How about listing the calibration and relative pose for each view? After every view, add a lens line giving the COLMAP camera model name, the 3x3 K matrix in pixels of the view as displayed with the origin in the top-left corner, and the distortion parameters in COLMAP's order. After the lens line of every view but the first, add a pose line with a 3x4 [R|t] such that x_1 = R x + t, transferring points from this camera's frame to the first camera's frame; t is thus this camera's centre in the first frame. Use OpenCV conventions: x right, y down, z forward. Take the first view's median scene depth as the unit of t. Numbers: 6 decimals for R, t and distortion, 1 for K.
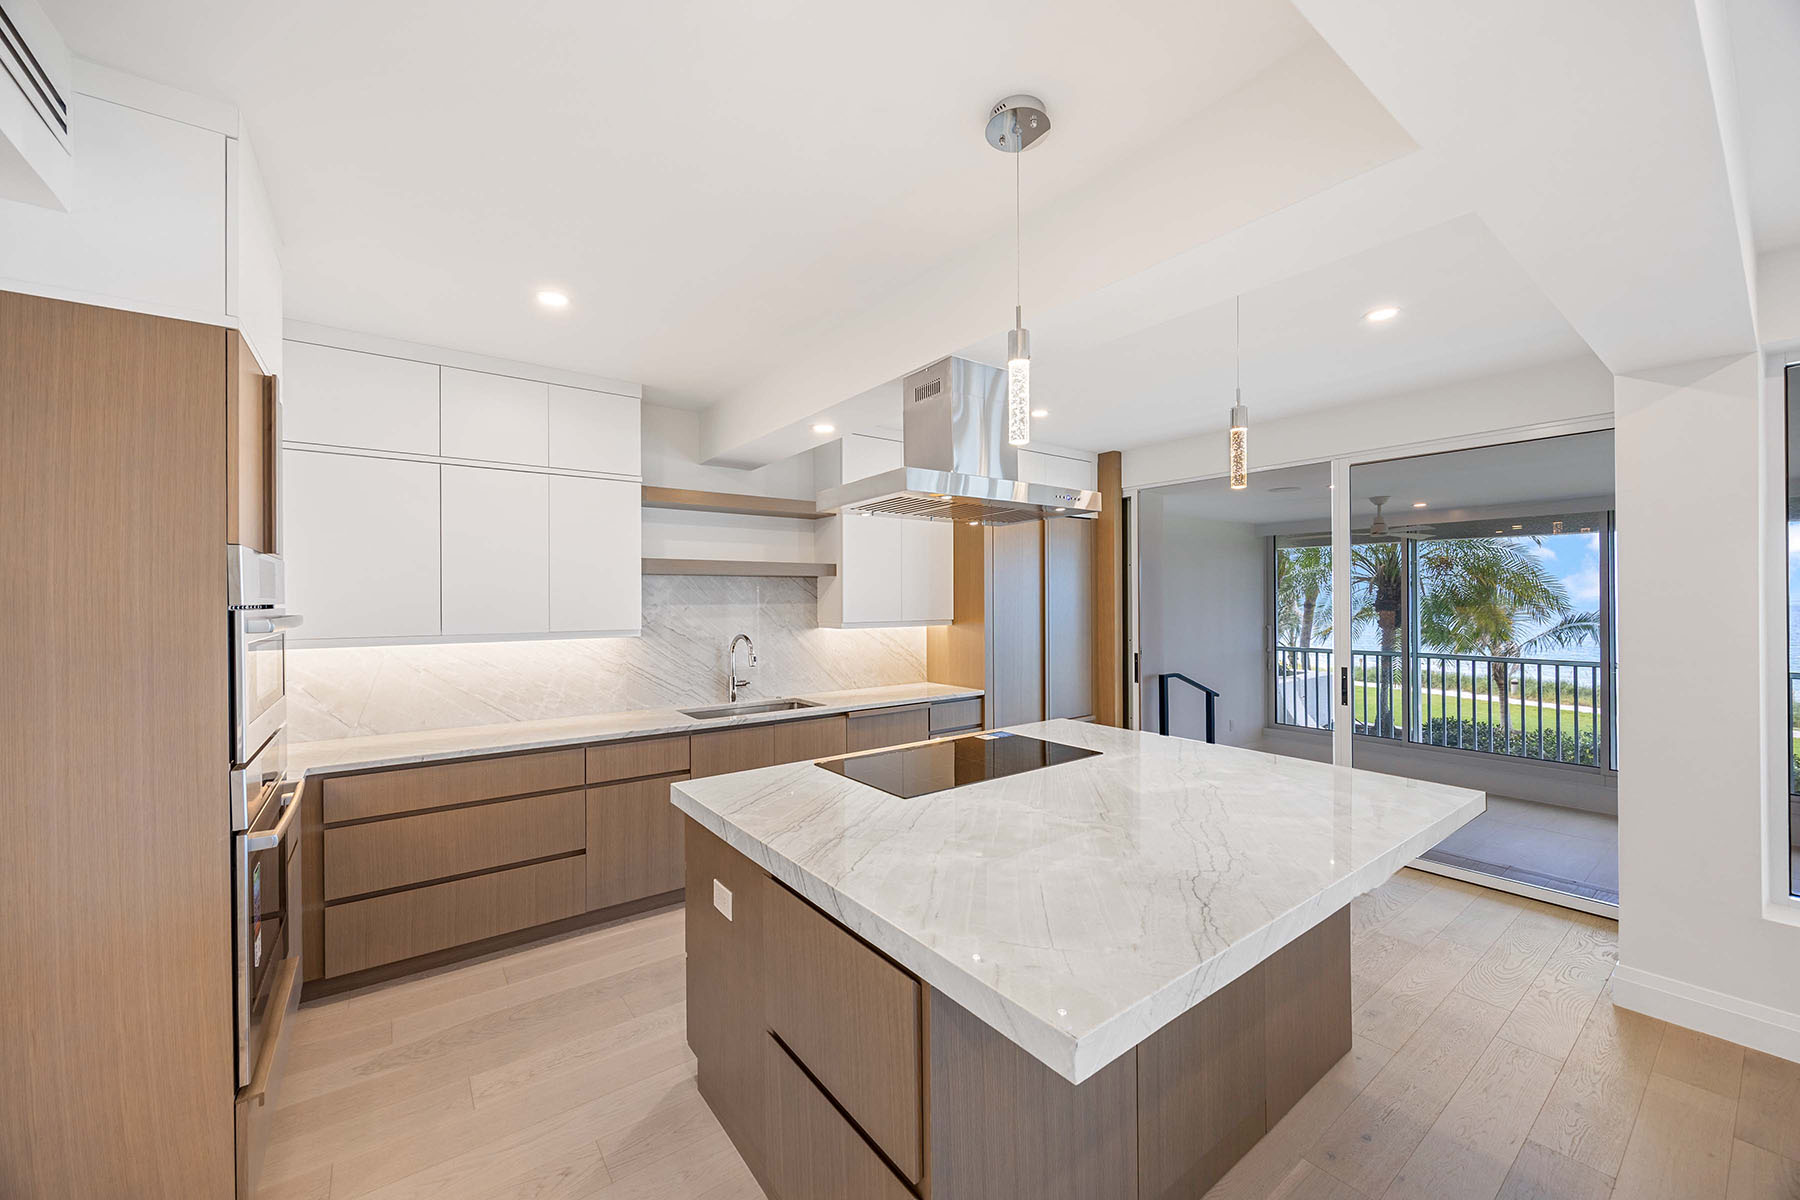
lens RADIAL K [[681.8, 0, 901.9], [0, 681.8, 596.8], [0, 0, 1]] dist [-0.000927, -0.000235]
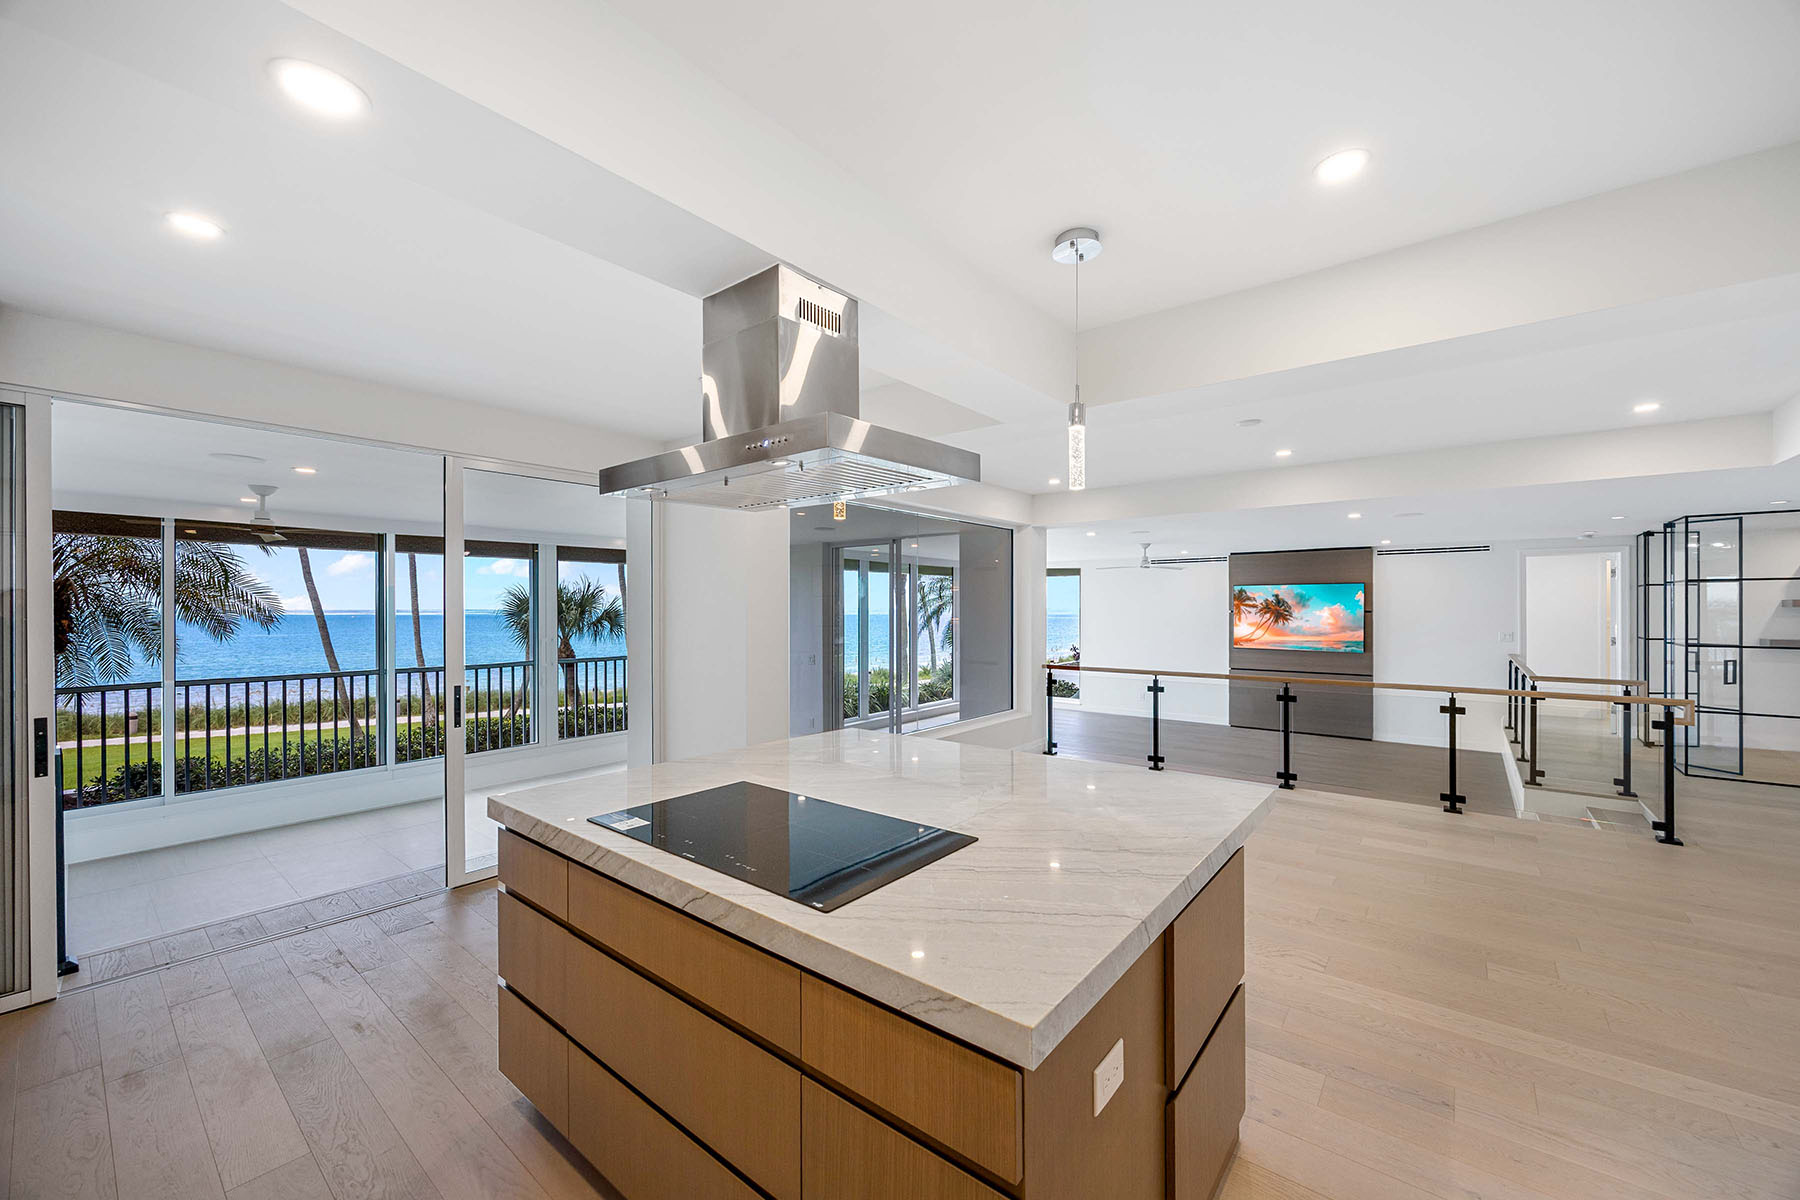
lens RADIAL K [[690.9, 0, 903.9], [0, 690.9, 604.3], [0, 0, 1]] dist [0.000352, -0.000018]
pose [[-0.246021, 0.012195, 0.969188, -0.407421], [-0.001528, 0.999915, -0.012969, 0.004449], [-0.969263, -0.004672, -0.245981, 0.644939]]
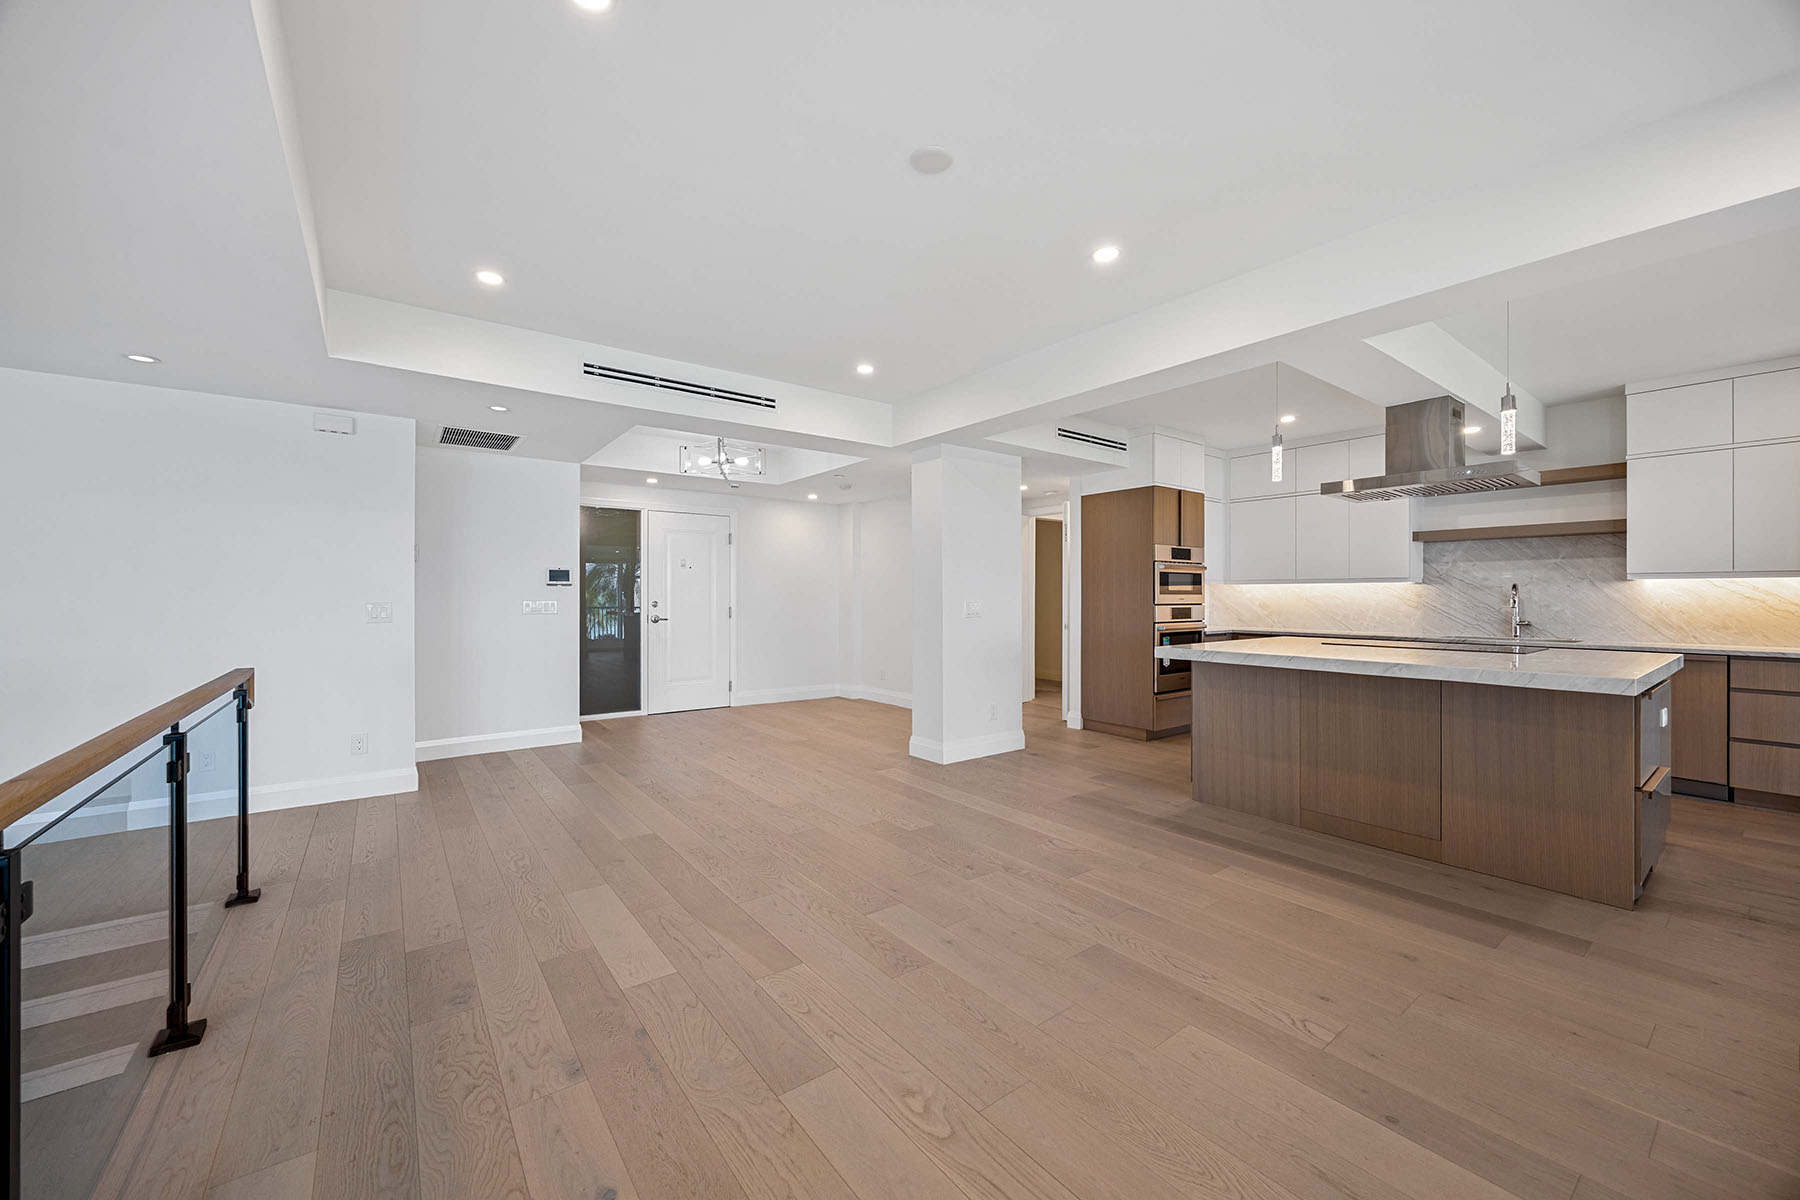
lens RADIAL K [[681.8, 0, 901.9], [0, 681.8, 596.8], [0, 0, 1]] dist [-0.000927, -0.000235]
pose [[0.000692, 0.009854, -0.999951, 1.024004], [0.005014, 0.999939, 0.009857, 0.061175], [0.999987, -0.005021, 0.000642, -0.141067]]
